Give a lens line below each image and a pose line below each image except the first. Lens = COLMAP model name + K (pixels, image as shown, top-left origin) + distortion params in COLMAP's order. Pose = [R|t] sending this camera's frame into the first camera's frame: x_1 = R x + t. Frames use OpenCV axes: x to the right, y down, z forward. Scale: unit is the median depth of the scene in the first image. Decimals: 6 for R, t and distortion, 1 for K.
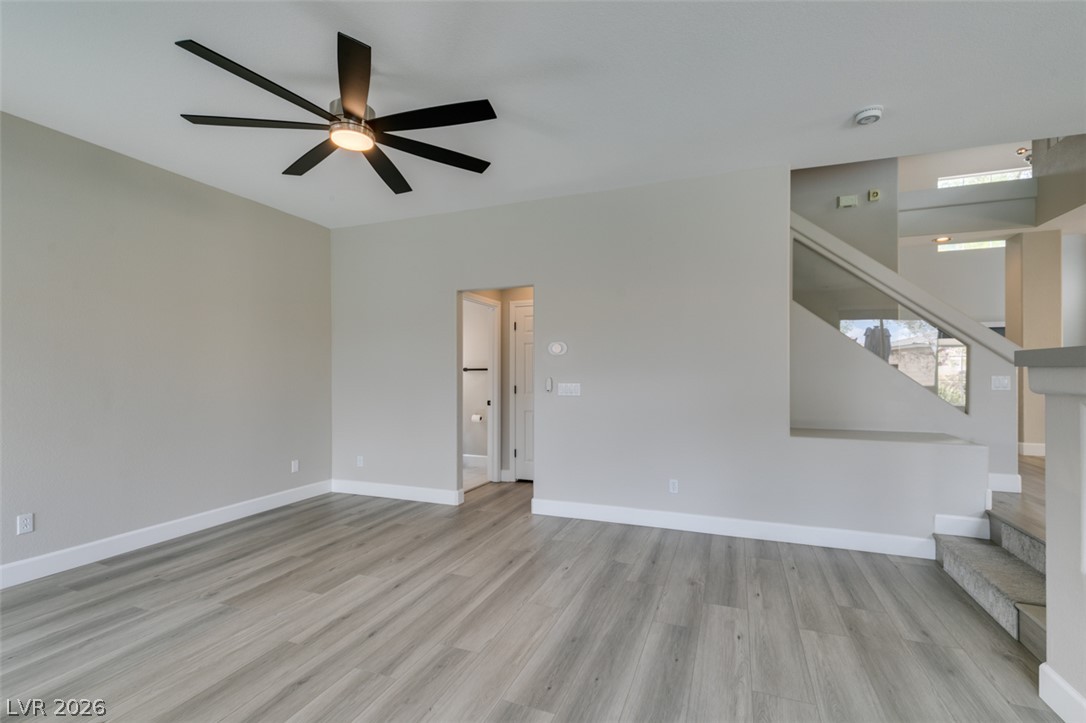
lens RADIAL K [[487.5, 0, 542.0], [0, 487.5, 367.2], [0, 0, 1]] dist [-0.000105, 0.000202]
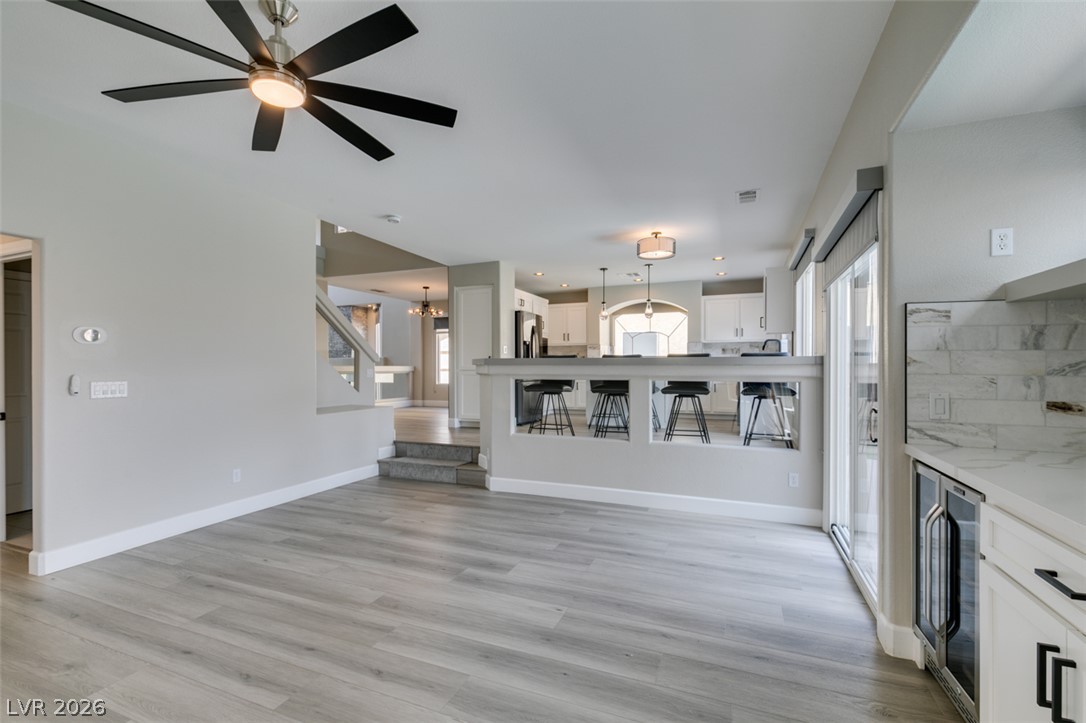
lens RADIAL K [[487.5, 0, 542.0], [0, 487.5, 367.2], [0, 0, 1]] dist [-0.000105, 0.000202]
pose [[0.018237, -0.001998, 0.999832, -0.918994], [-0.007873, 0.999967, 0.002141, 0.004761], [-0.999803, -0.007910, 0.018221, 0.396743]]
